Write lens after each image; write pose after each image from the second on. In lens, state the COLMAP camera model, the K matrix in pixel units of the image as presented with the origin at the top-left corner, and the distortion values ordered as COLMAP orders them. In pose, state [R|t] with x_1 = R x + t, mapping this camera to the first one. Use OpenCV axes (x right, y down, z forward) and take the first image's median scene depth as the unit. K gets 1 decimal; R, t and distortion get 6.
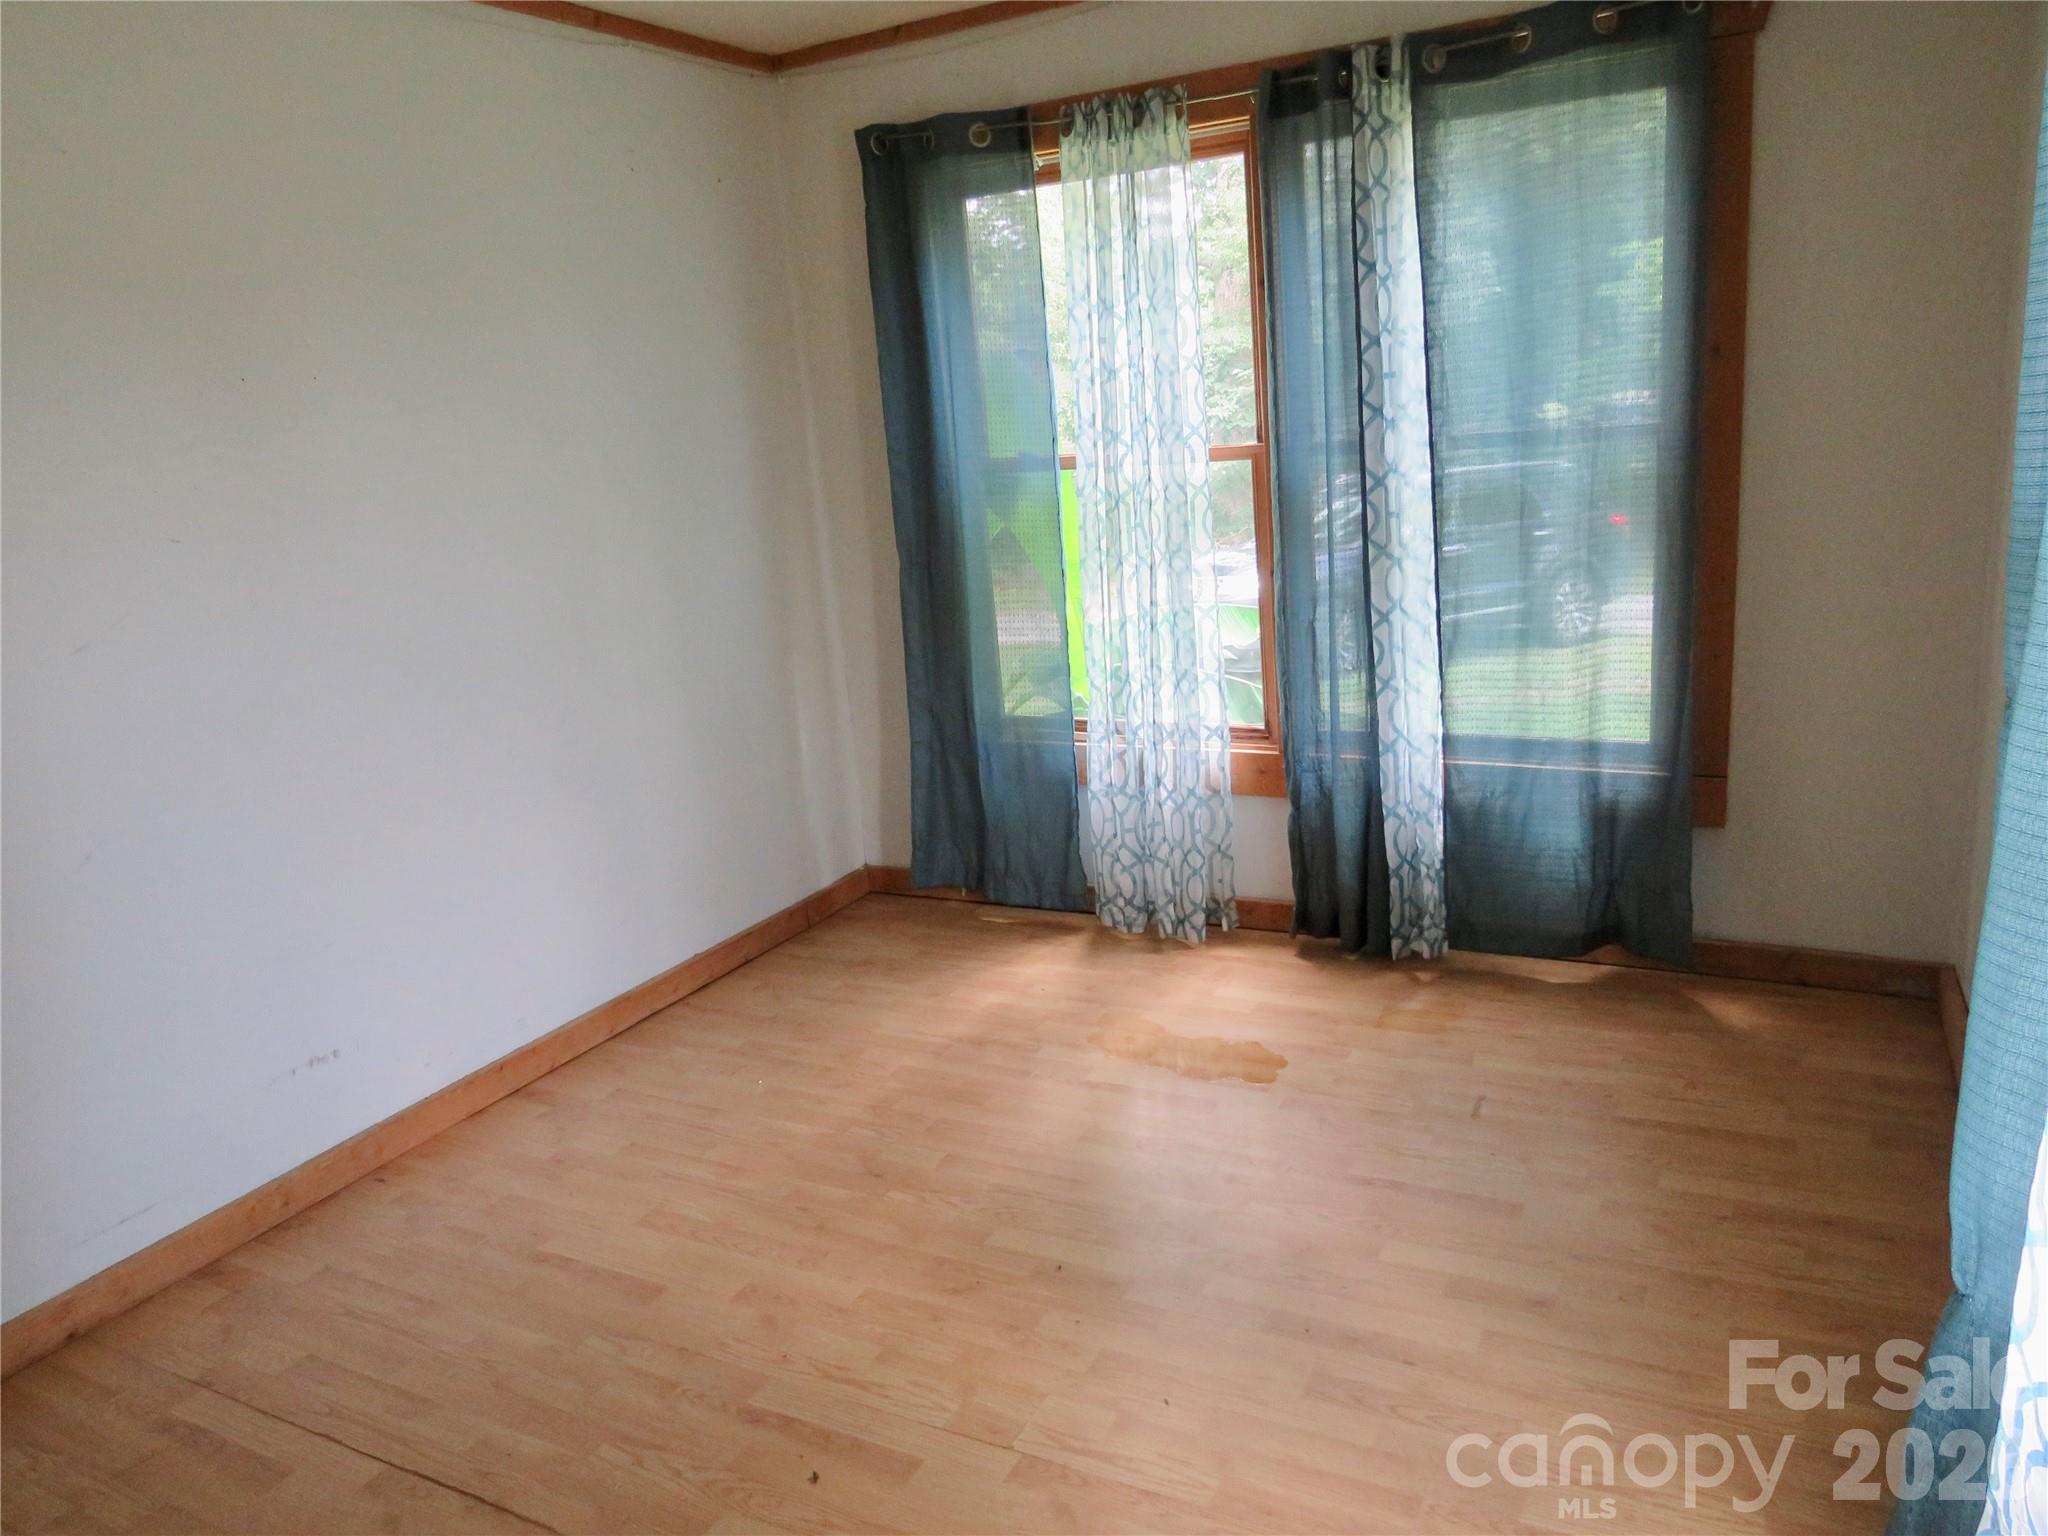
lens RADIAL K [[1469.9, 0, 1007.7], [0, 1469.9, 771.9], [0, 0, 1]] dist [-0.021806, 0.005724]
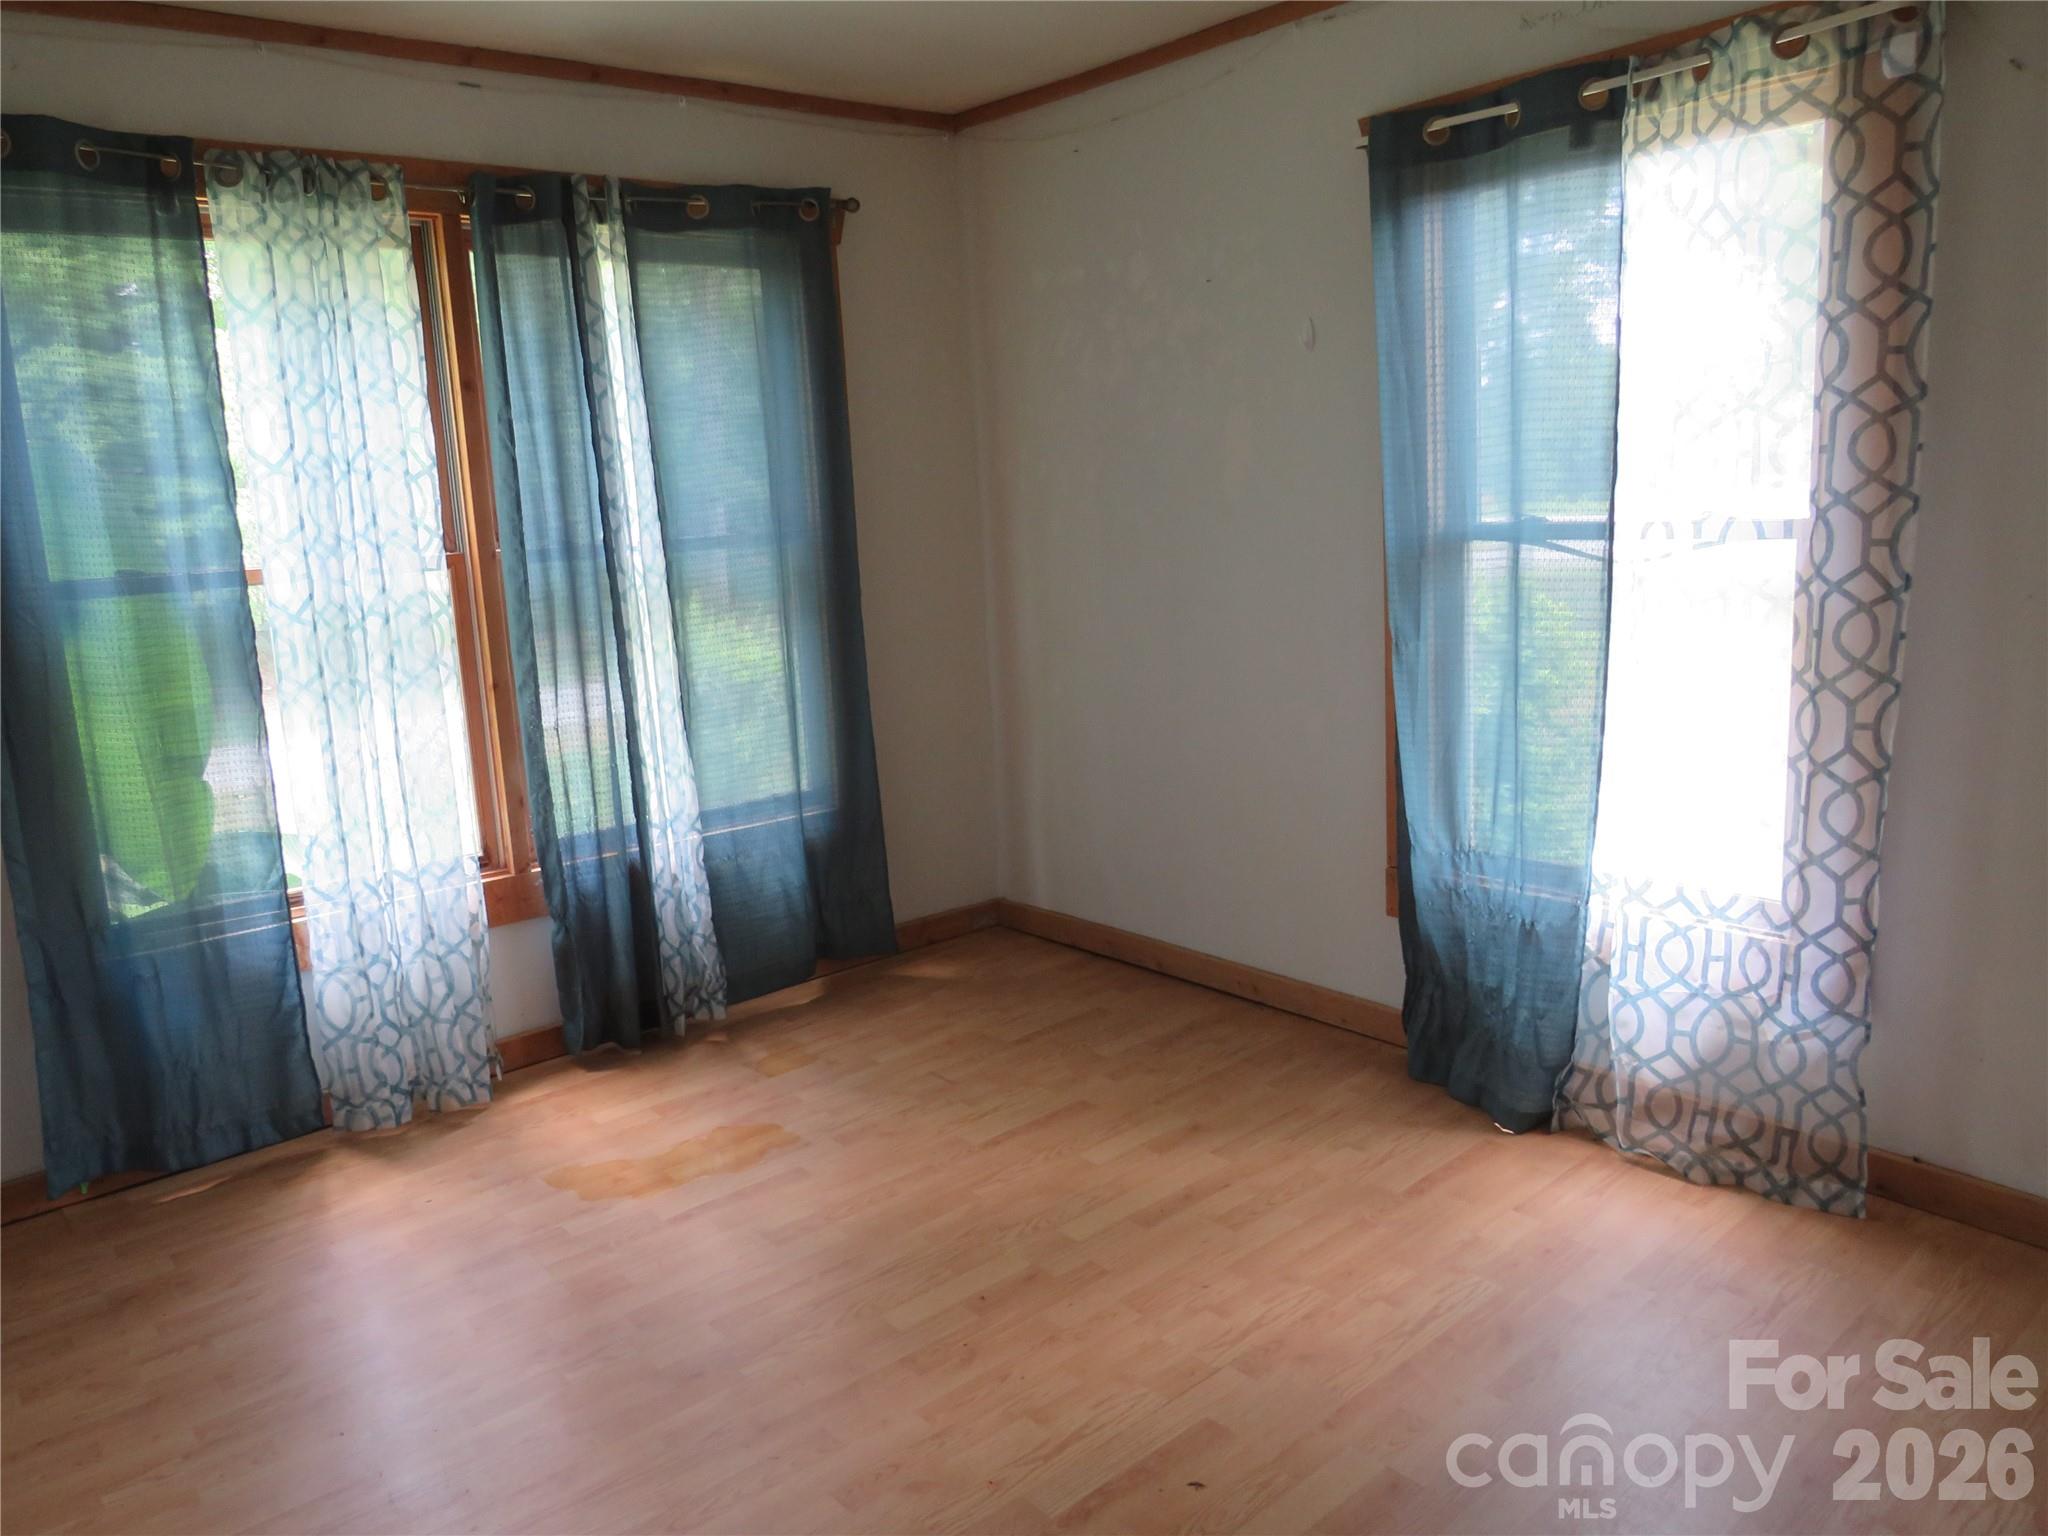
lens RADIAL K [[1469.9, 0, 1007.7], [0, 1469.9, 771.9], [0, 0, 1]] dist [-0.021806, 0.005724]
pose [[0.358340, -0.124879, 0.925201, -0.628861], [0.242697, 0.969402, 0.036846, -0.038459], [-0.901493, 0.211340, 0.377684, 0.377087]]
